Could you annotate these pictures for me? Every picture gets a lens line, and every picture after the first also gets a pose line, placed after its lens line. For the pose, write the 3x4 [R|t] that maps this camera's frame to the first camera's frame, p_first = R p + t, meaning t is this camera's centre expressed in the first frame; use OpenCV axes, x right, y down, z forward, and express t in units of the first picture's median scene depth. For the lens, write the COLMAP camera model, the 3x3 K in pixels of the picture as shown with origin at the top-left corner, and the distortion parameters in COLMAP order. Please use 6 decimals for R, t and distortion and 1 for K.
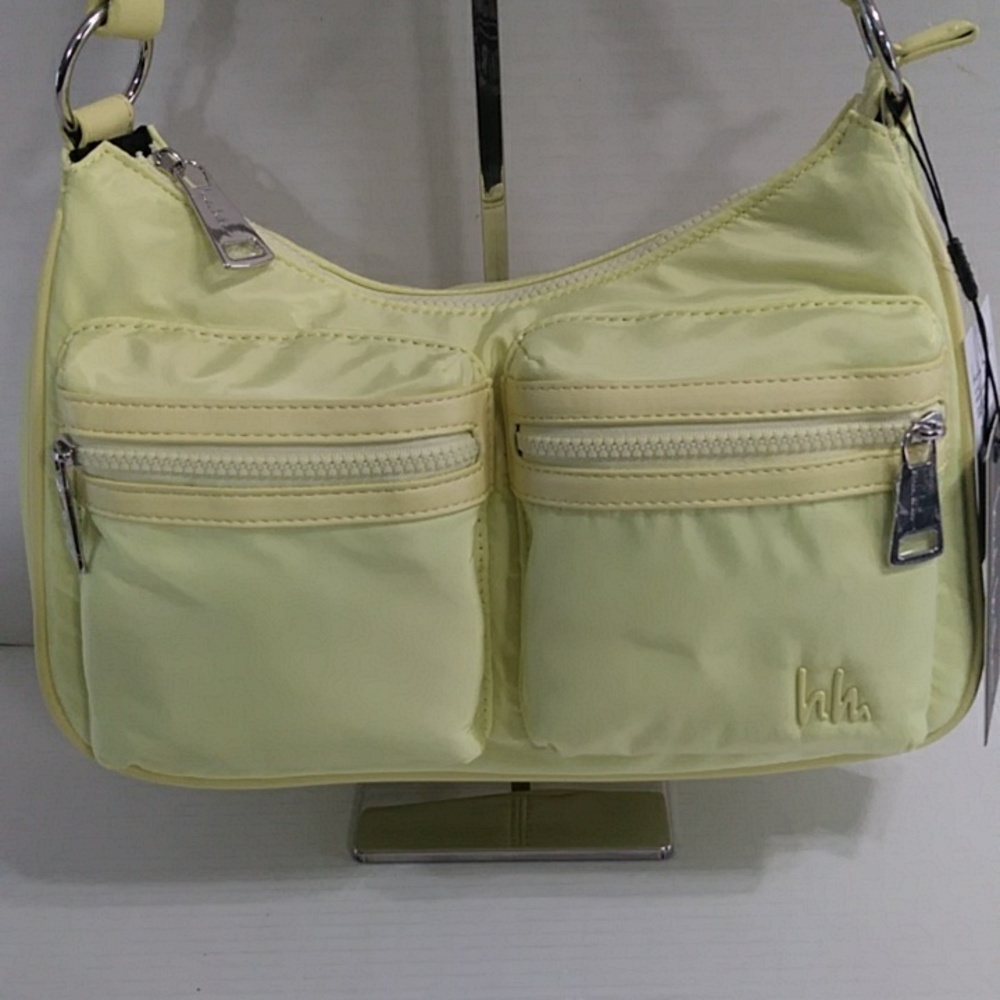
lens RADIAL K [[1368.0, 0, 500.0], [0, 1368.0, 500.0], [0, 0, 1]] dist [0.211189, -0.719278]
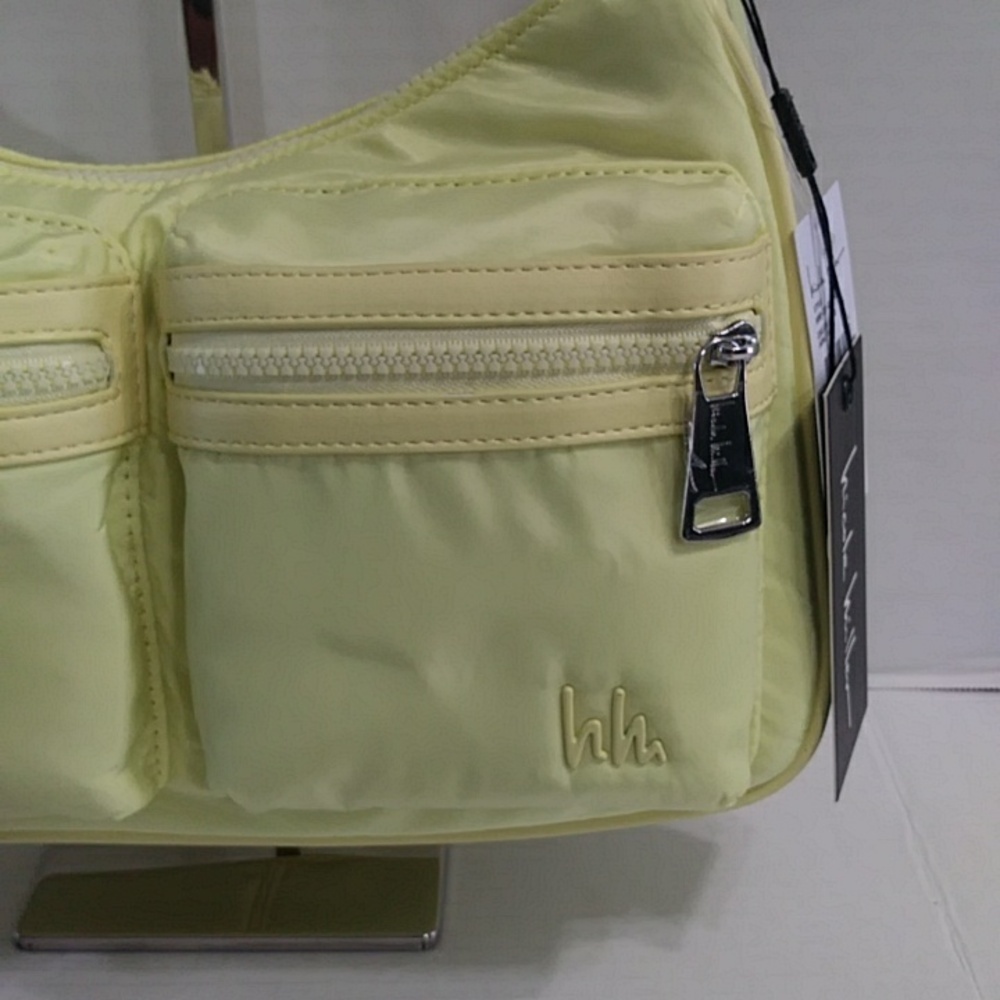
lens RADIAL K [[1368.0, 0, 500.0], [0, 1368.0, 500.0], [0, 0, 1]] dist [0.211189, -0.719278]
pose [[0.999735, 0.017079, 0.015452, 0.174705], [-0.016473, 0.999122, -0.038522, 0.054318], [-0.016096, 0.038257, 0.999138, 0.295057]]
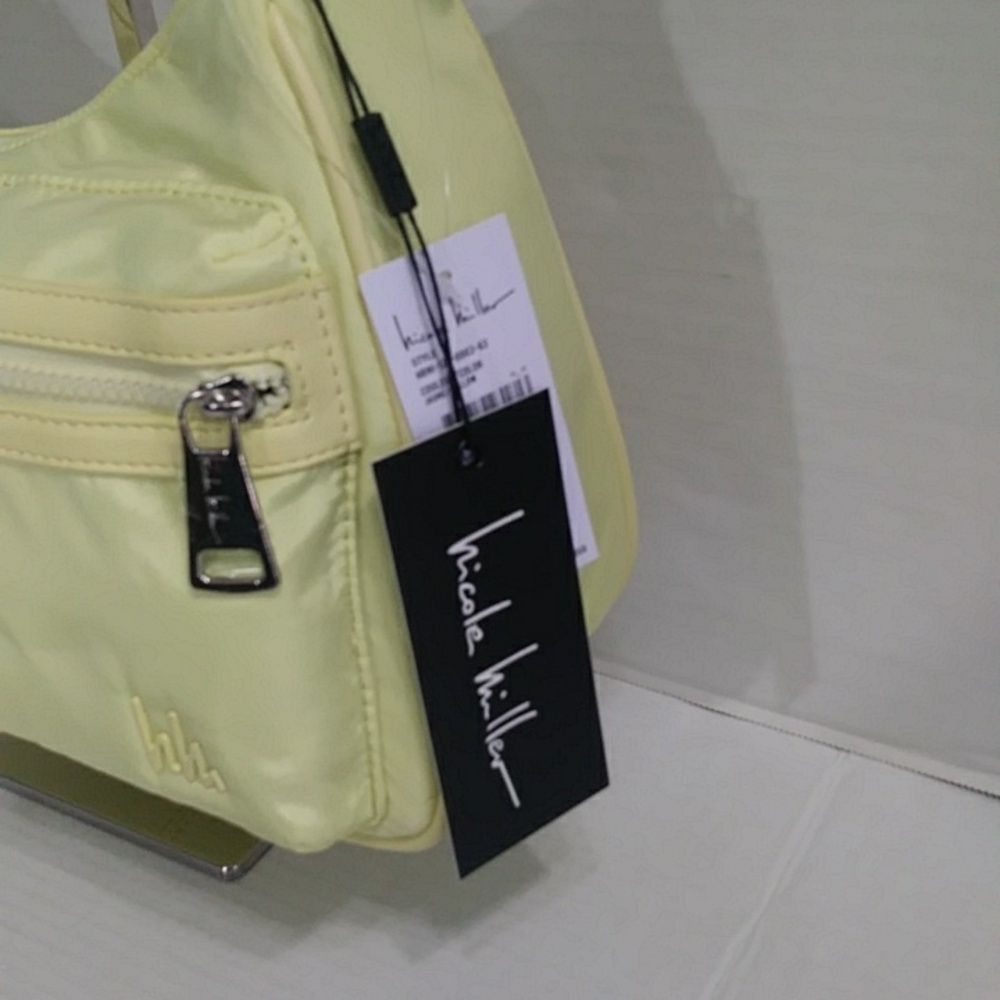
lens RADIAL K [[1368.0, 0, 500.0], [0, 1368.0, 500.0], [0, 0, 1]] dist [0.211189, -0.719278]
pose [[0.862501, 0.213302, -0.458905, 0.711028], [-0.169272, 0.976197, 0.135600, -0.112622], [0.476905, -0.039275, 0.878077, 0.467275]]
